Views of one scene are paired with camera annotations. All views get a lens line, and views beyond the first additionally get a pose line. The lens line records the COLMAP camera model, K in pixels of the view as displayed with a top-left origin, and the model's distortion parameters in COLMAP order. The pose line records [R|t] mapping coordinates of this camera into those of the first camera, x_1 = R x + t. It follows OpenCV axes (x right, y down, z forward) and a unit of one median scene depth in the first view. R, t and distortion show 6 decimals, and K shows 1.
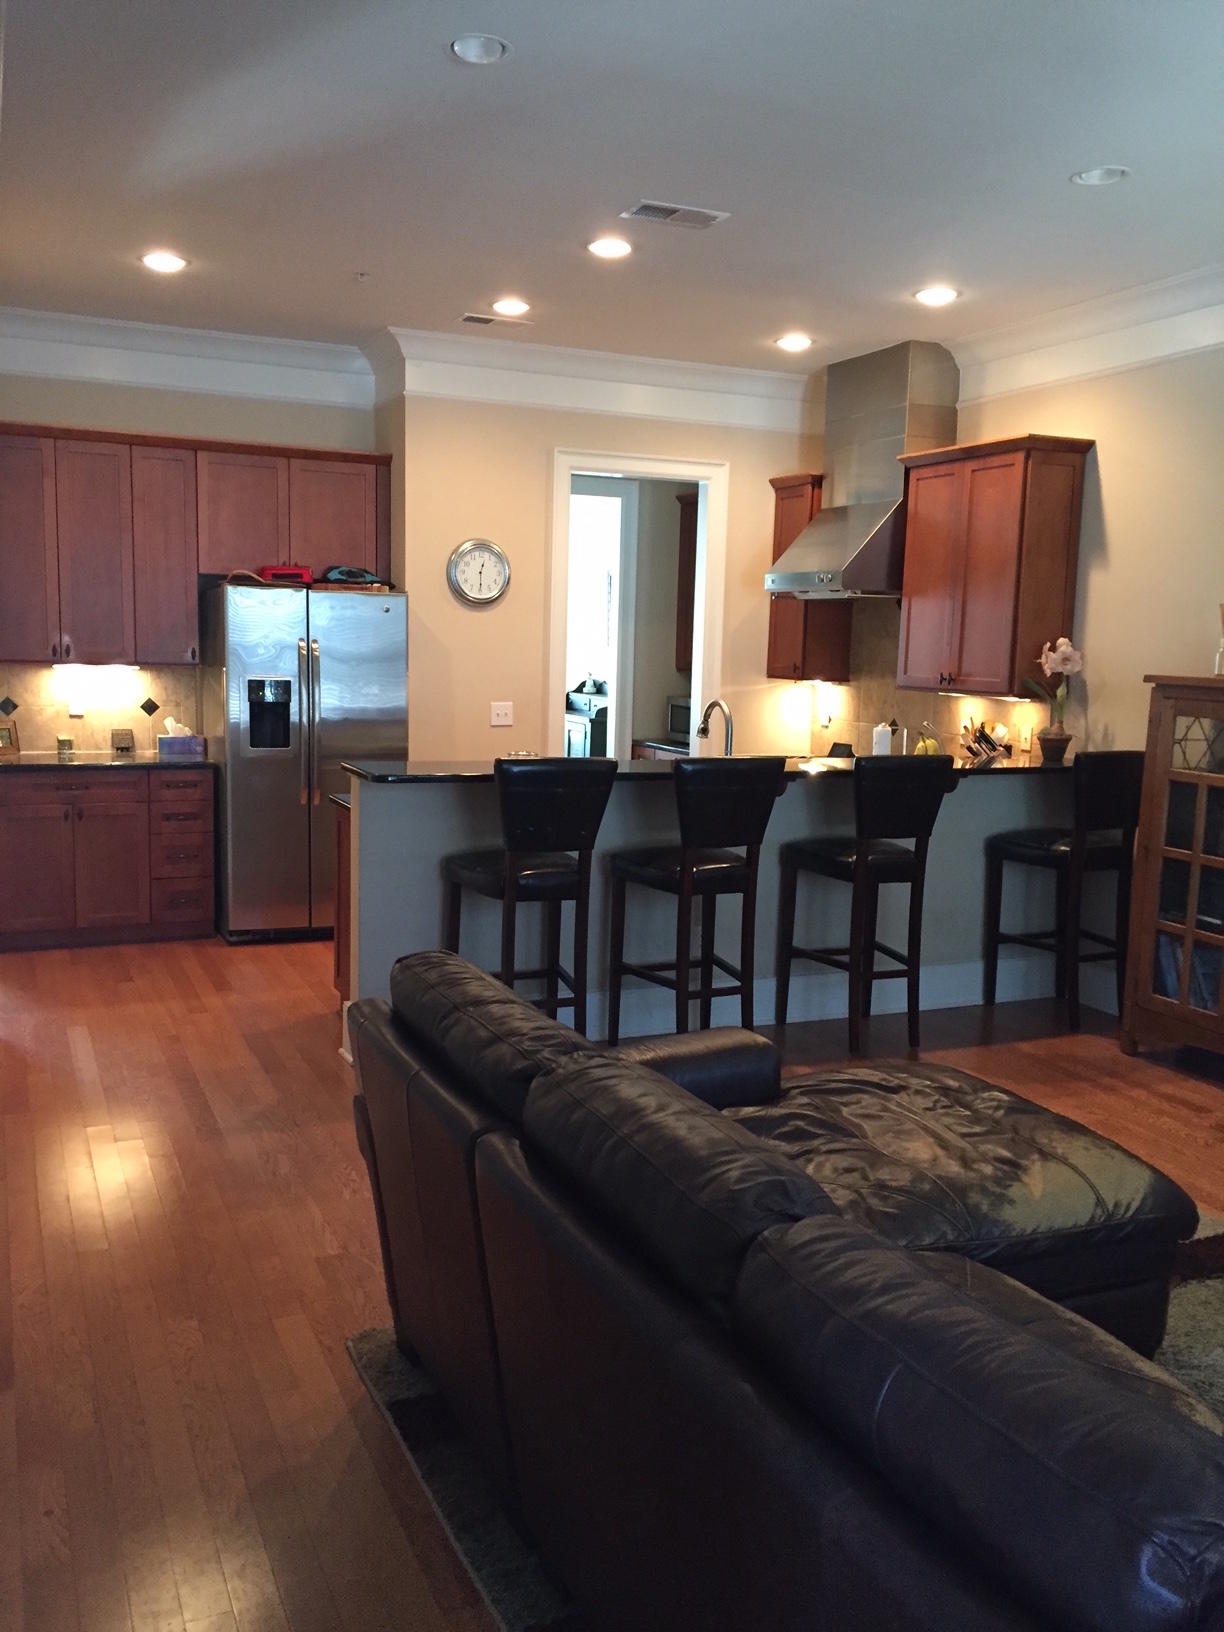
lens RADIAL K [[1386.9, 0, 610.1], [0, 1386.9, 816.7], [0, 0, 1]] dist [0.076399, -0.103381]
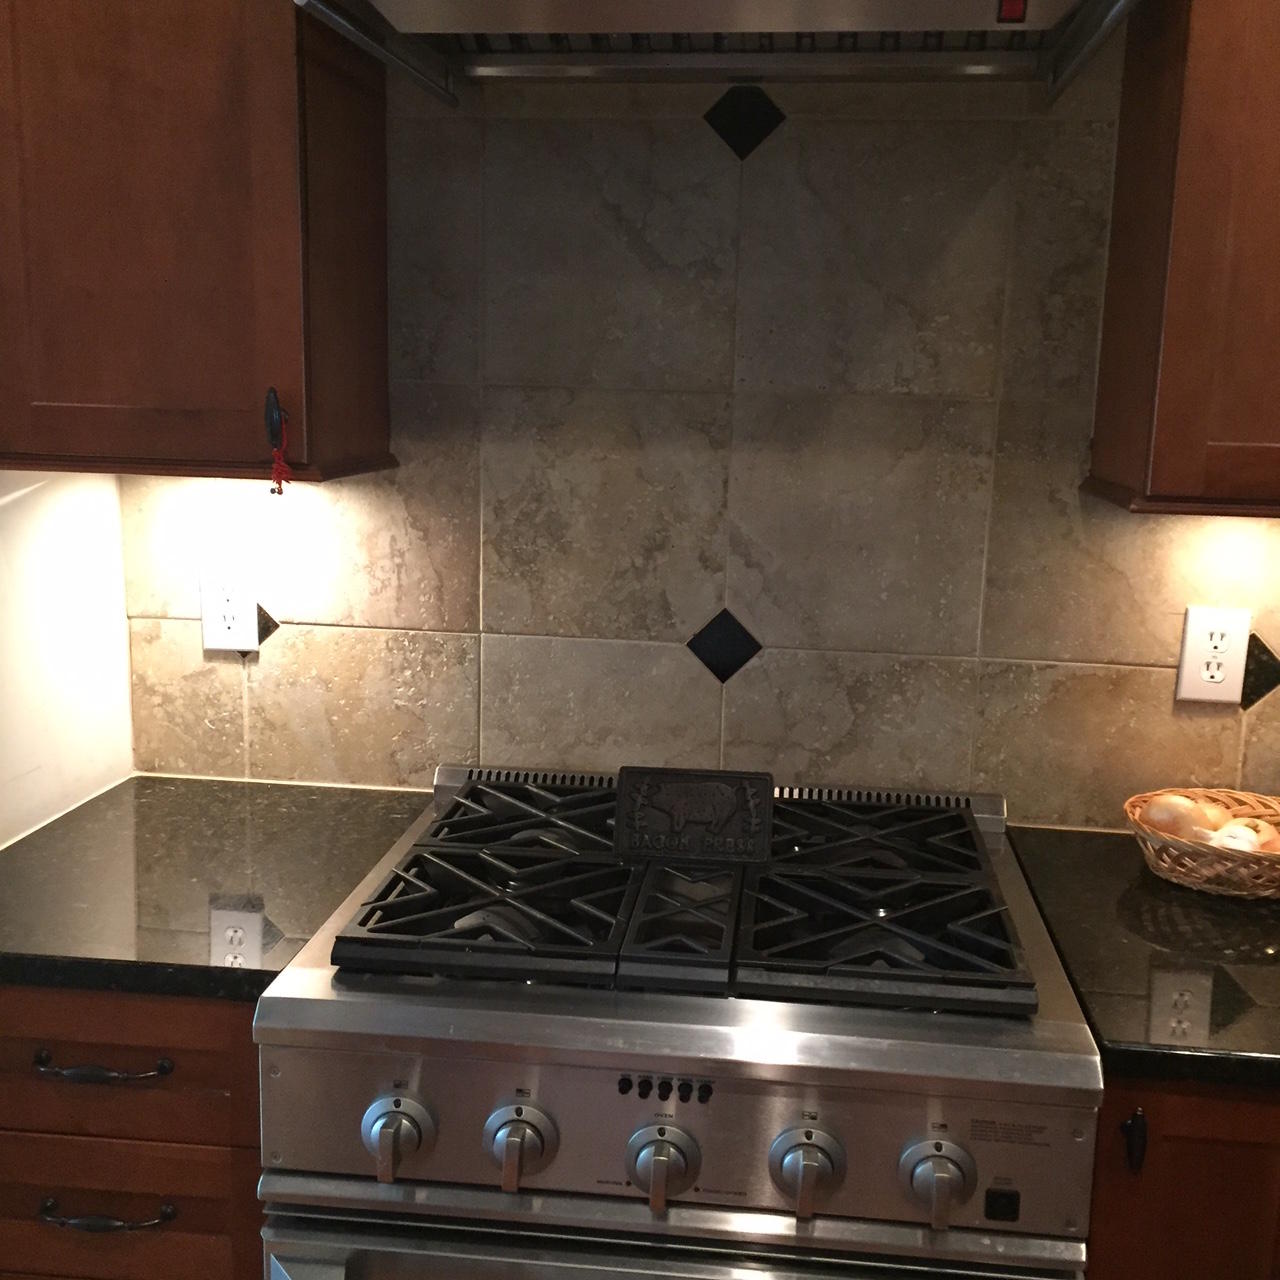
lens RADIAL K [[1503.0, 0, 642.4], [0, 1503.0, 639.8], [0, 0, 1]] dist [0.061060, 0.000000]
pose [[0.515700, -0.167022, 0.840332, -0.027670], [0.102262, 0.985802, 0.133179, -0.102776], [-0.850645, 0.017253, 0.525458, 0.874977]]
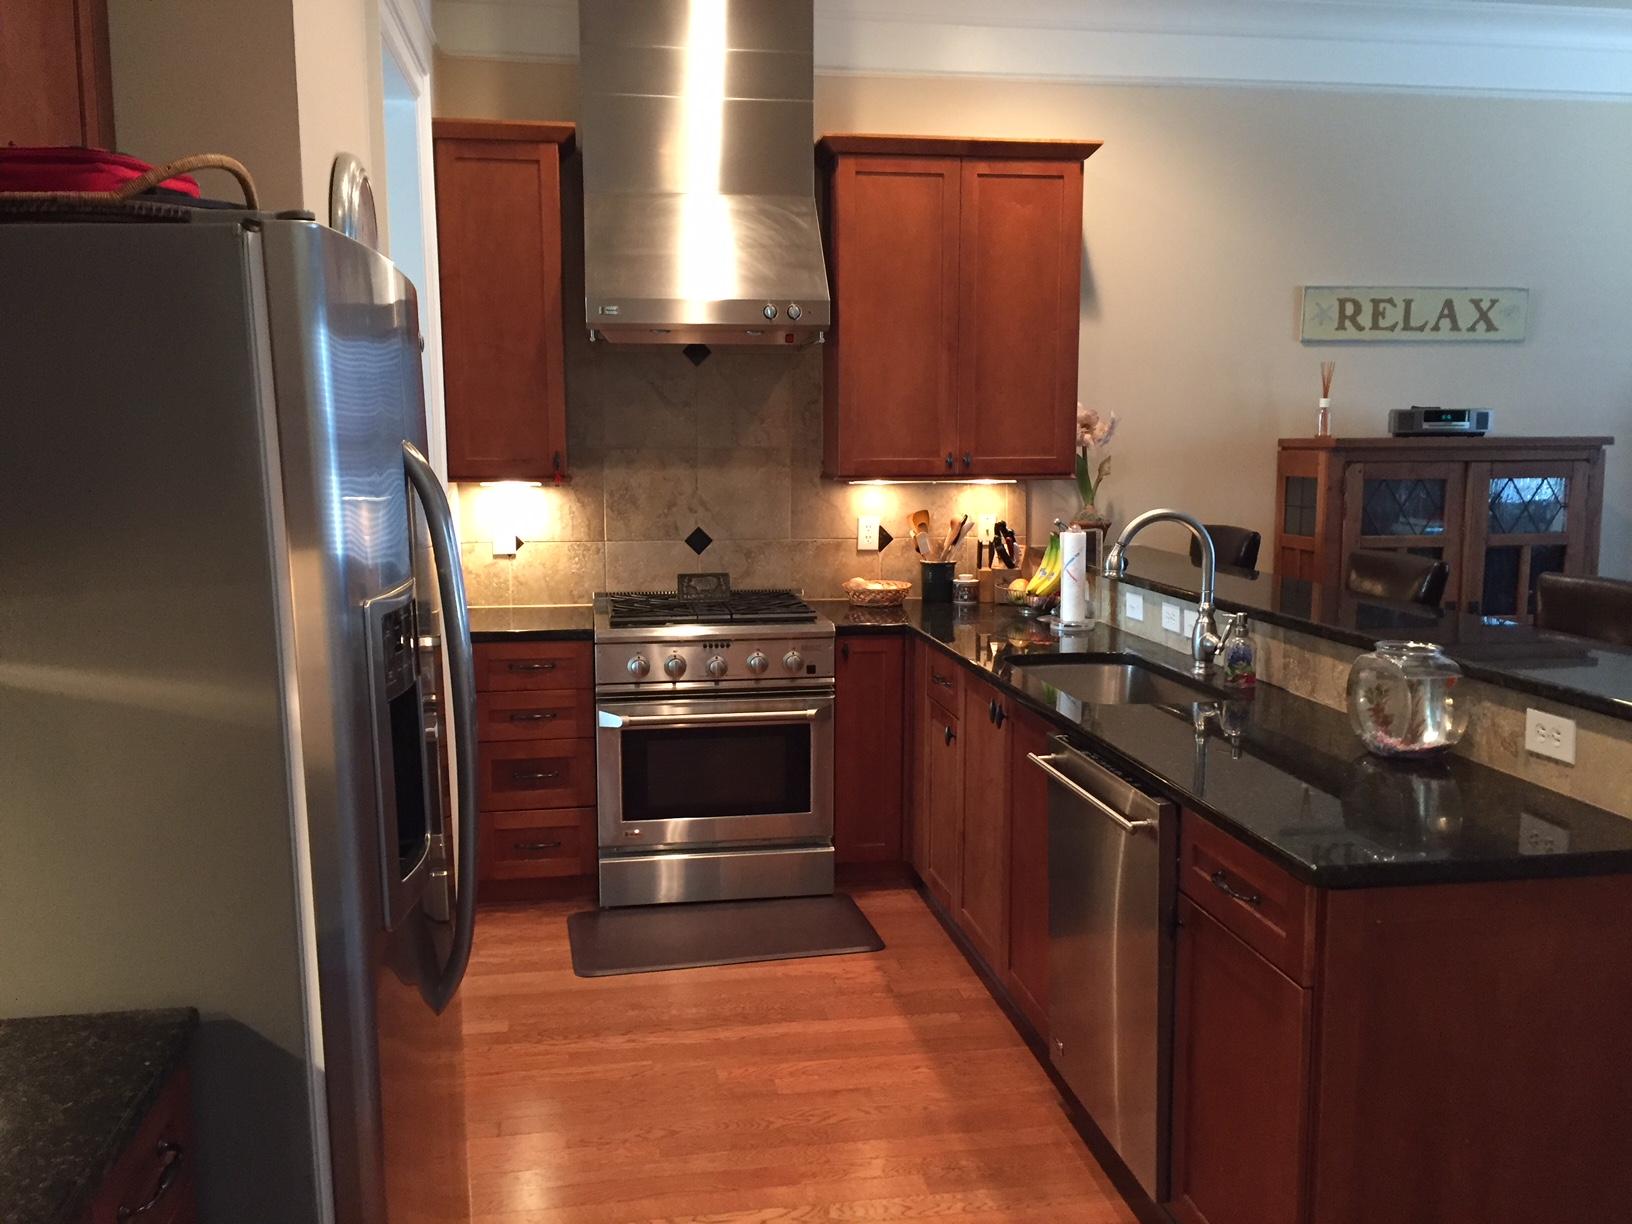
lens RADIAL K [[1386.9, 0, 813.1], [0, 1386.9, 613.1], [0, 0, 1]] dist [0.076399, -0.103381]
pose [[0.268222, -0.150126, 0.951588, -0.422768], [0.135682, 0.983824, 0.116967, -0.101067], [-0.953754, 0.097740, 0.284253, 0.763926]]
